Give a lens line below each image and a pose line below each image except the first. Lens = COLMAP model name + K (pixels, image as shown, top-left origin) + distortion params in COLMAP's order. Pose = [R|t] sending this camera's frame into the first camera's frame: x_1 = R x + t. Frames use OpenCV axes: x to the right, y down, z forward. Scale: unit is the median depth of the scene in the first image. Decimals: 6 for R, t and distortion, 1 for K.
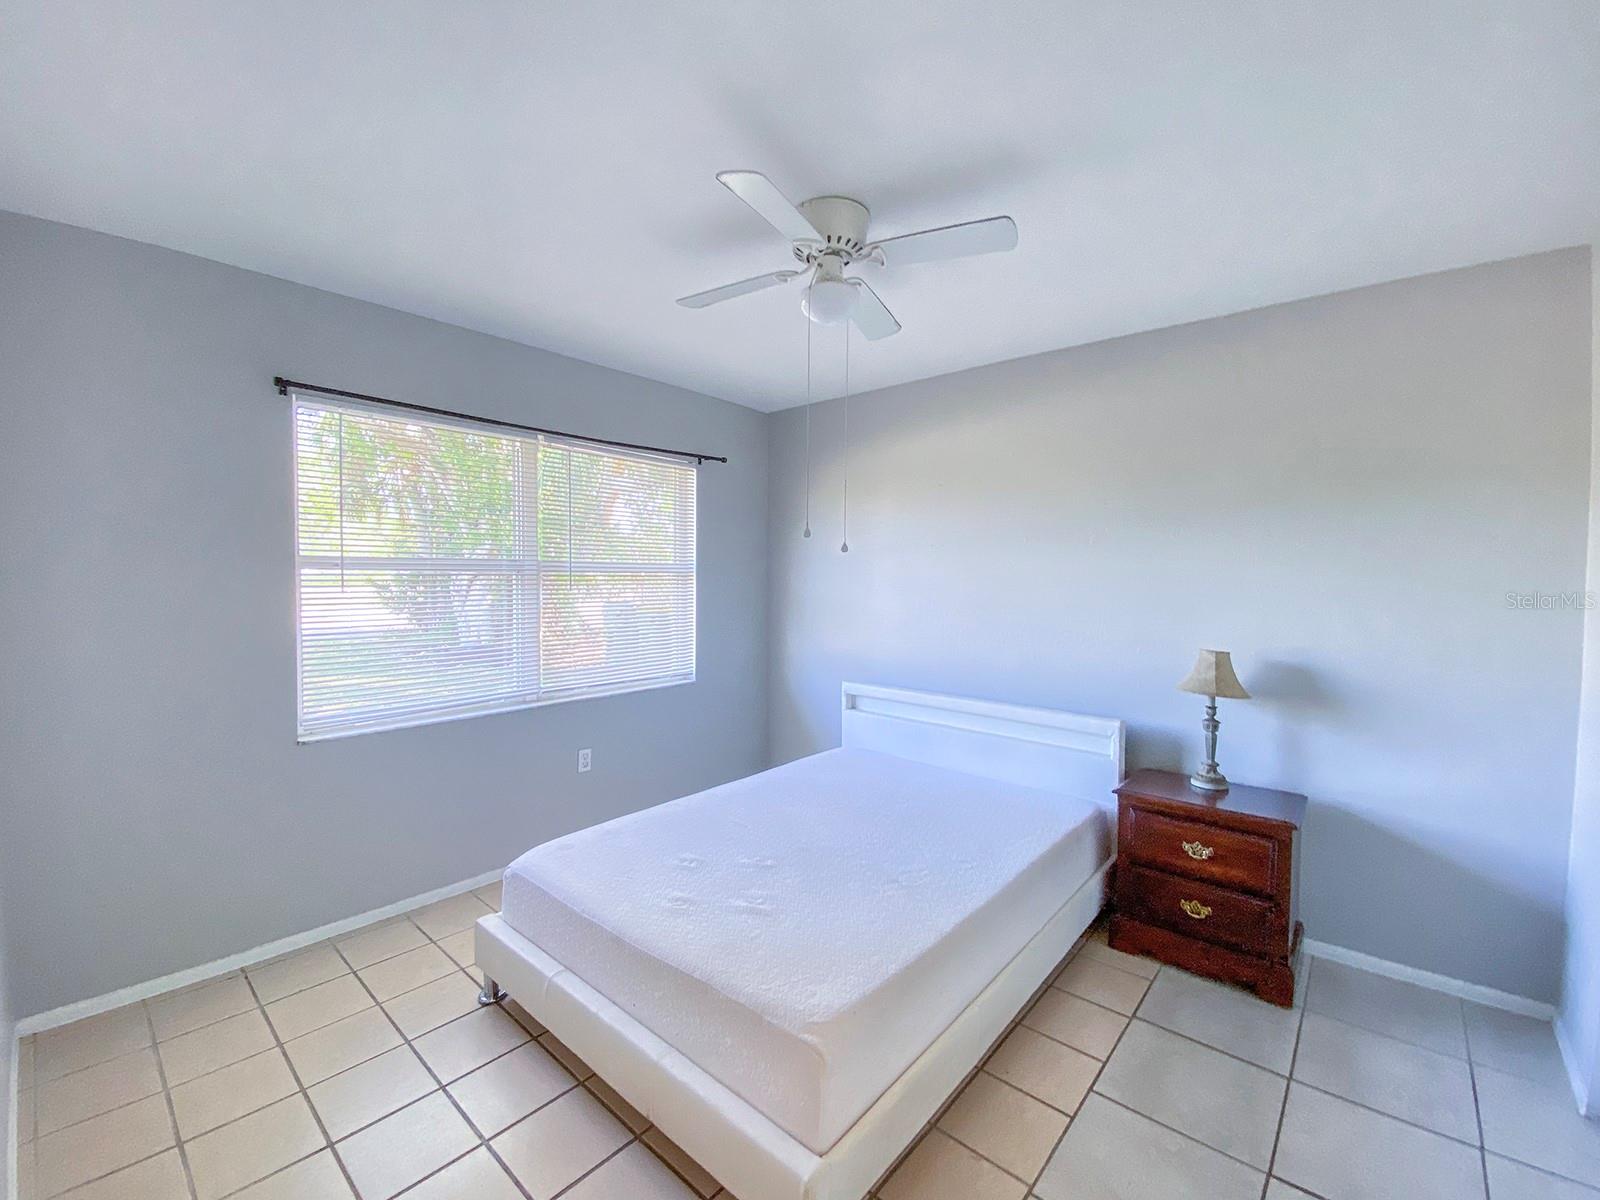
lens RADIAL K [[665.3, 0, 798.4], [0, 665.3, 591.0], [0, 0, 1]] dist [0.023041, -0.020135]
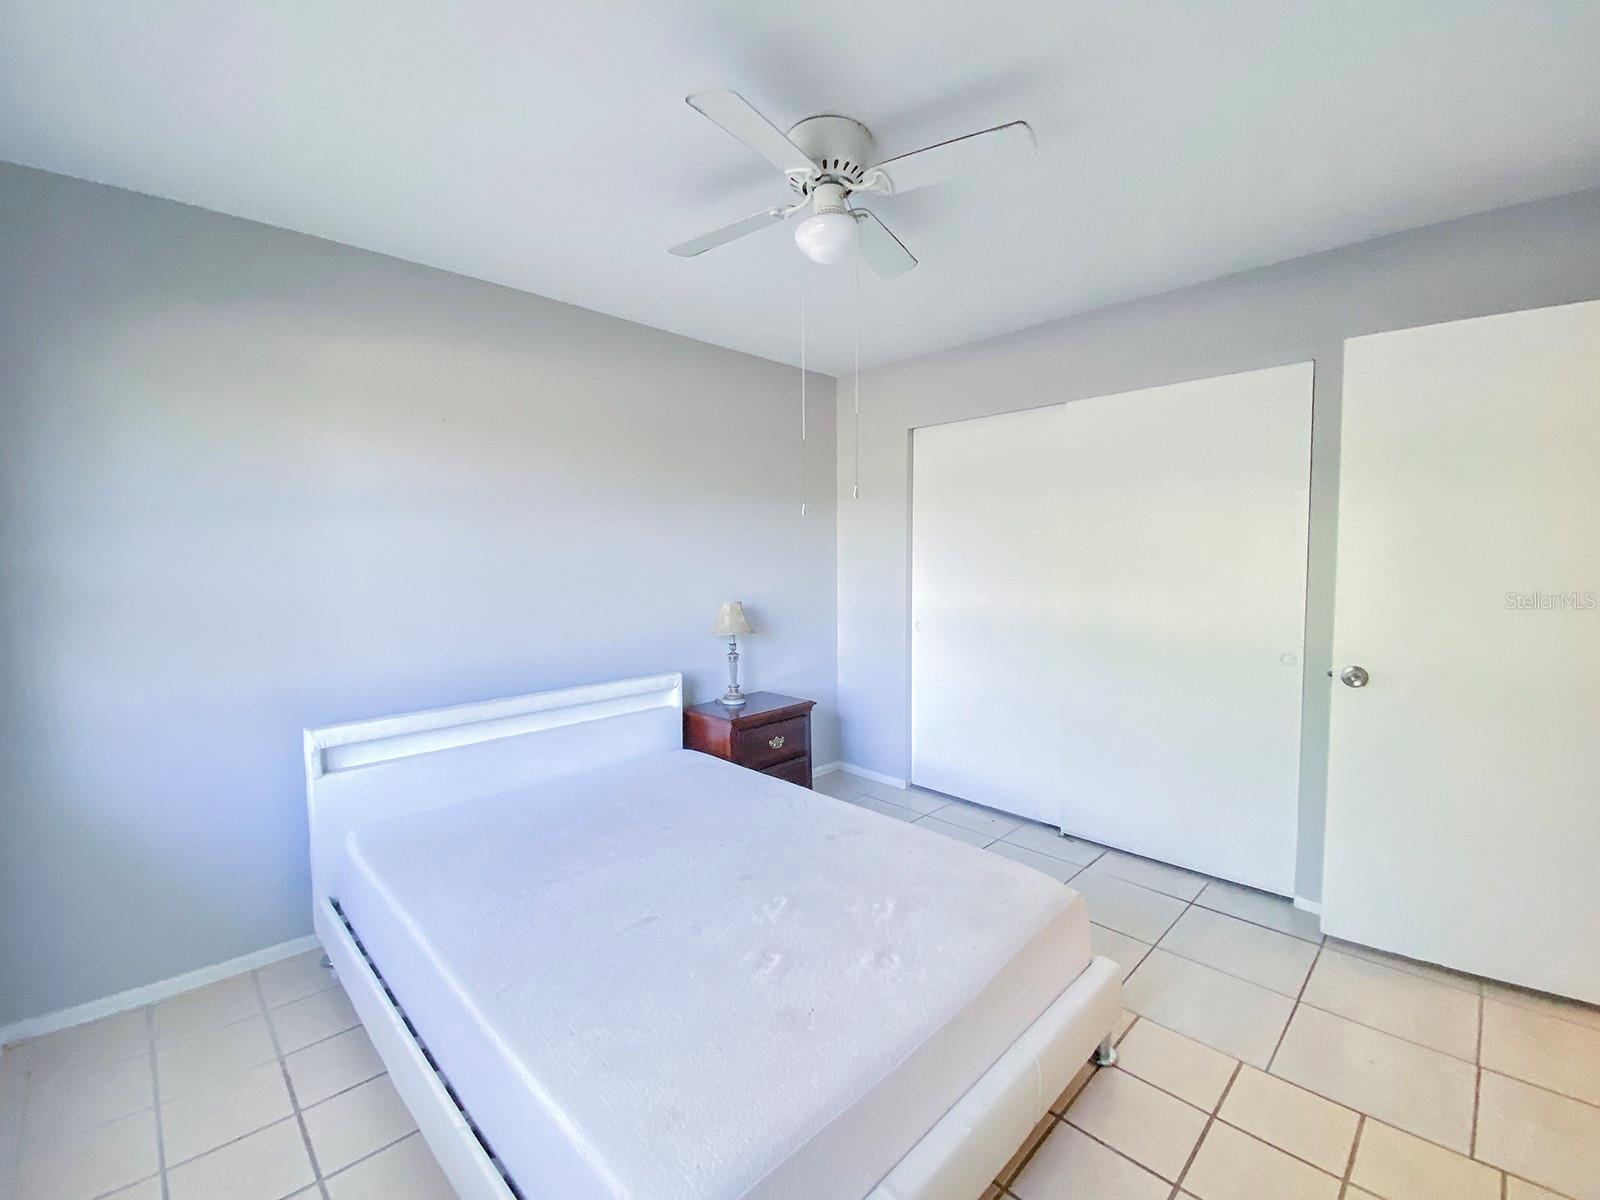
lens RADIAL K [[665.3, 0, 798.4], [0, 665.3, 591.0], [0, 0, 1]] dist [0.023041, -0.020135]
pose [[0.071023, -0.058391, 0.995764, -0.694063], [0.043135, 0.997531, 0.055418, 0.000589], [-0.996542, 0.039017, 0.073366, 0.776936]]
